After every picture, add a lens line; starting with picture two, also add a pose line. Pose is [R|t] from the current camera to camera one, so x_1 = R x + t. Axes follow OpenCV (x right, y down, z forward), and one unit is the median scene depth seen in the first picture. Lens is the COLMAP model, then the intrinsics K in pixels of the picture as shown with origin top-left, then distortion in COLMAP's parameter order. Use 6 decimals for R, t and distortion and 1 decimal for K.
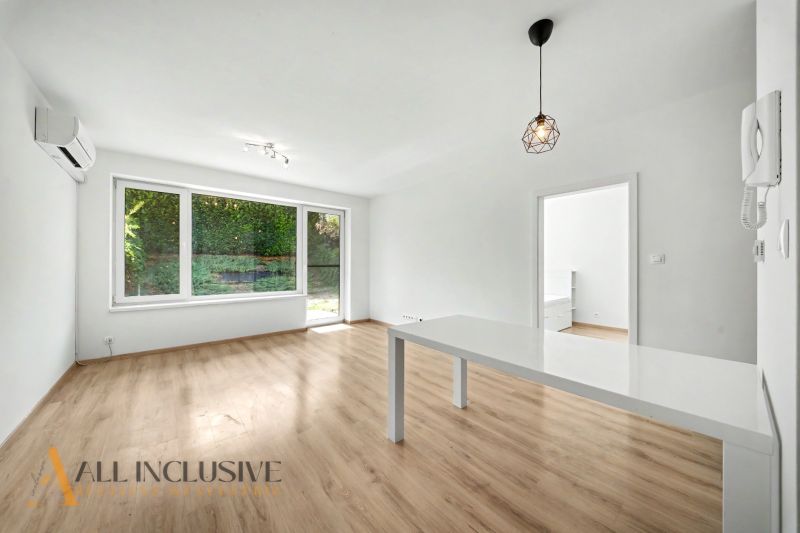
lens RADIAL K [[283.5, 0, 393.4], [0, 283.5, 261.4], [0, 0, 1]] dist [-0.000252, -0.000216]
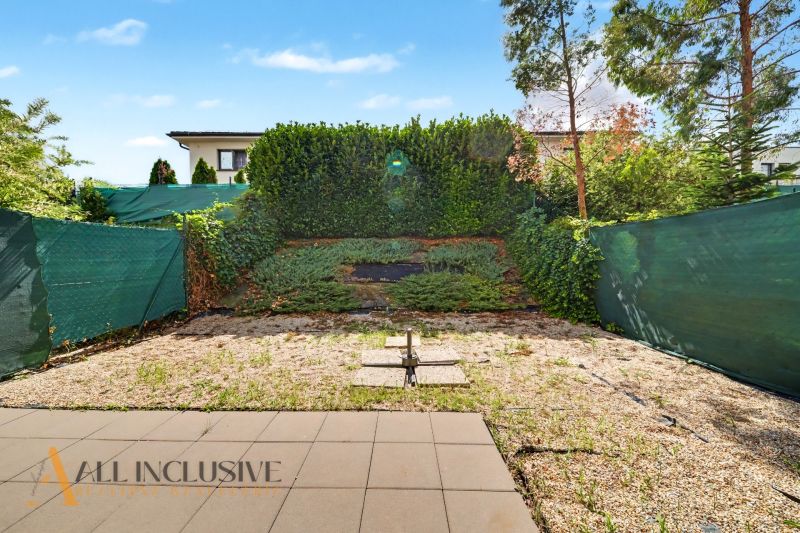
lens RADIAL K [[283.5, 0, 393.4], [0, 283.5, 261.4], [0, 0, 1]] dist [-0.000252, -0.000216]
pose [[0.746942, 0.008851, -0.664830, -0.332563], [0.014645, 0.999450, 0.029760, 0.044060], [0.664728, -0.031965, 0.746401, 1.674290]]
